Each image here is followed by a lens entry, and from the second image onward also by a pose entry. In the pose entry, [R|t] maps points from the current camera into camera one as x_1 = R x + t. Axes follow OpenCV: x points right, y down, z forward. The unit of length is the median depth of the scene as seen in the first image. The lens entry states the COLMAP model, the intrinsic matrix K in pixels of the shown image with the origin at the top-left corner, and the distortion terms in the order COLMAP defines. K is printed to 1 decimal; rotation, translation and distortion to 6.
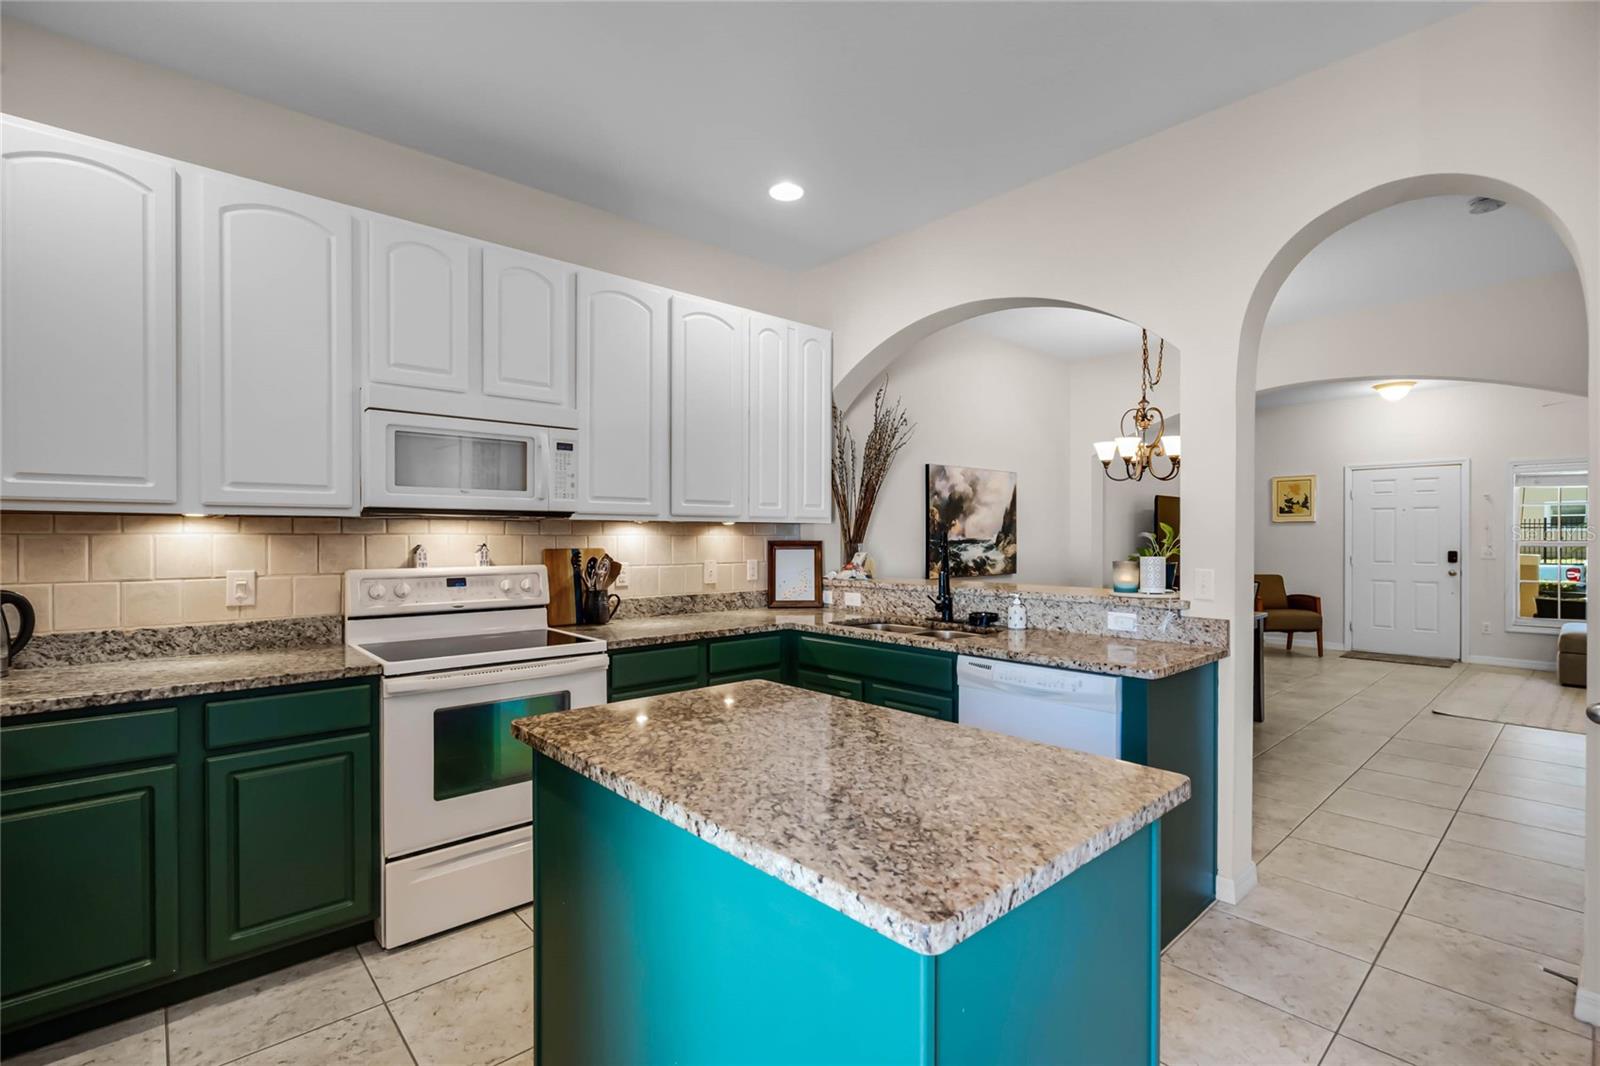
lens RADIAL K [[724.9, 0, 808.2], [0, 724.9, 539.6], [0, 0, 1]] dist [-0.001375, 0.000013]
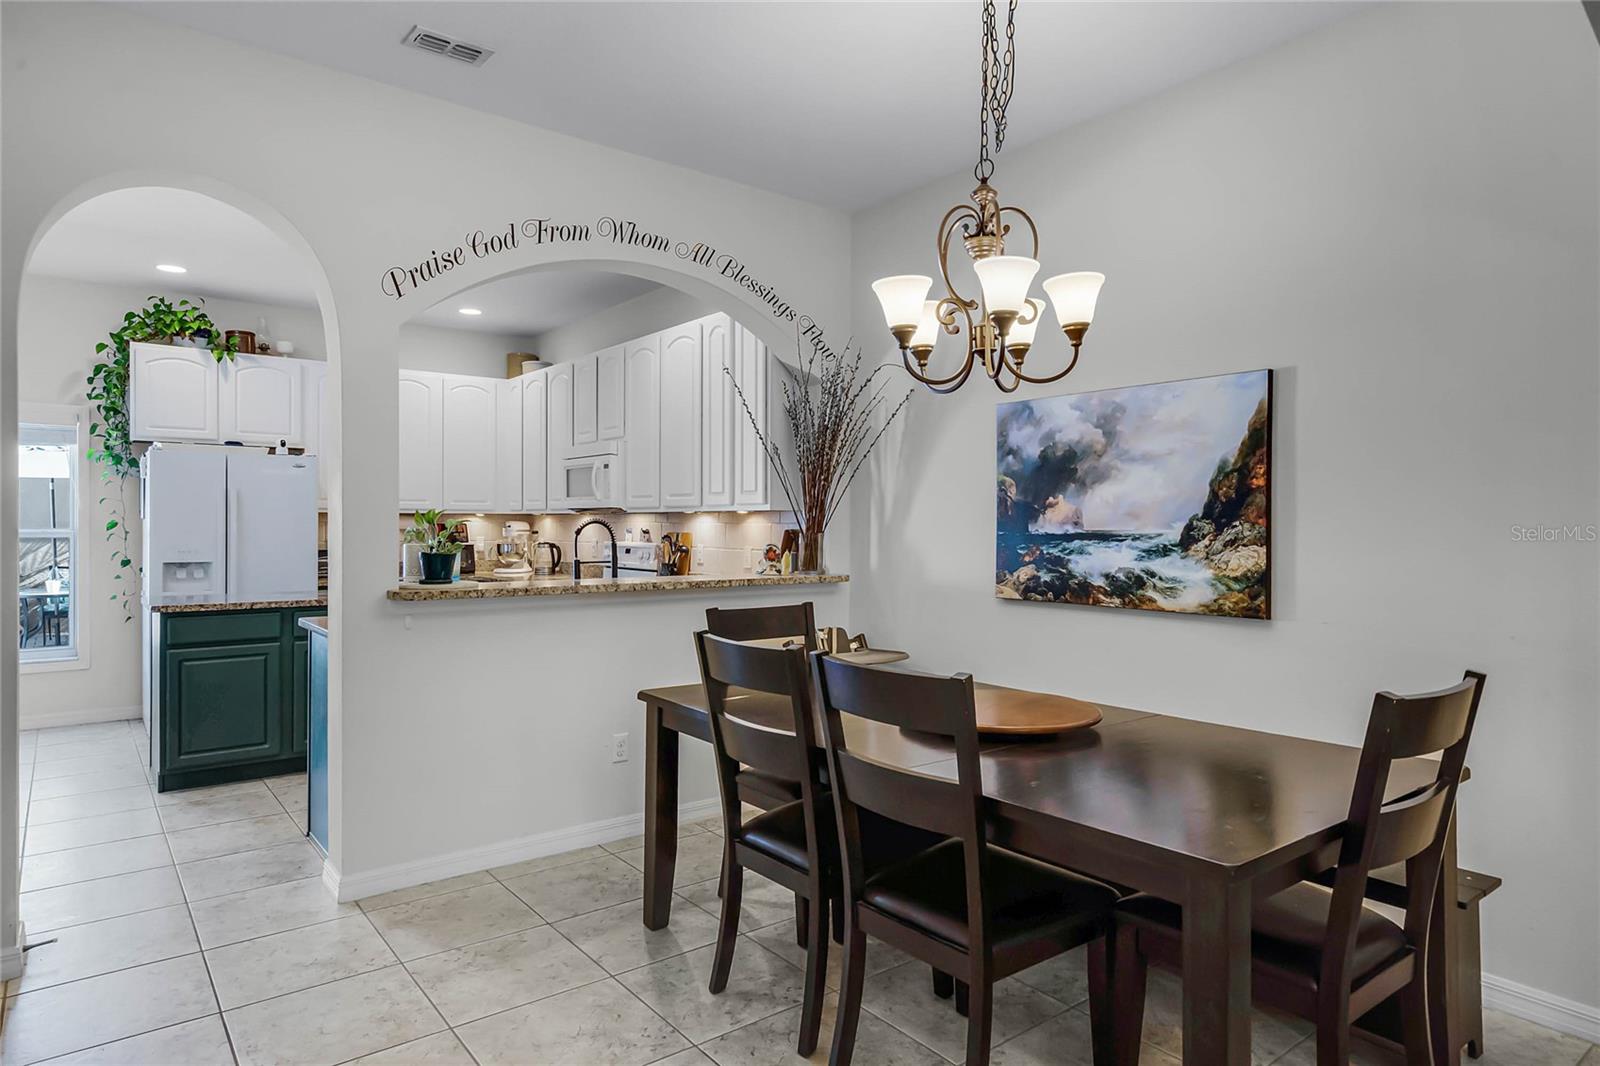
lens RADIAL K [[941.5, 0, 802.8], [0, 941.5, 525.3], [0, 0, 1]] dist [0.003991, 0.001771]
pose [[-0.074442, 0.001608, -0.997224, 1.216460], [-0.009224, 0.999955, 0.002301, -0.006617], [0.997183, 0.009370, -0.074424, 1.151586]]
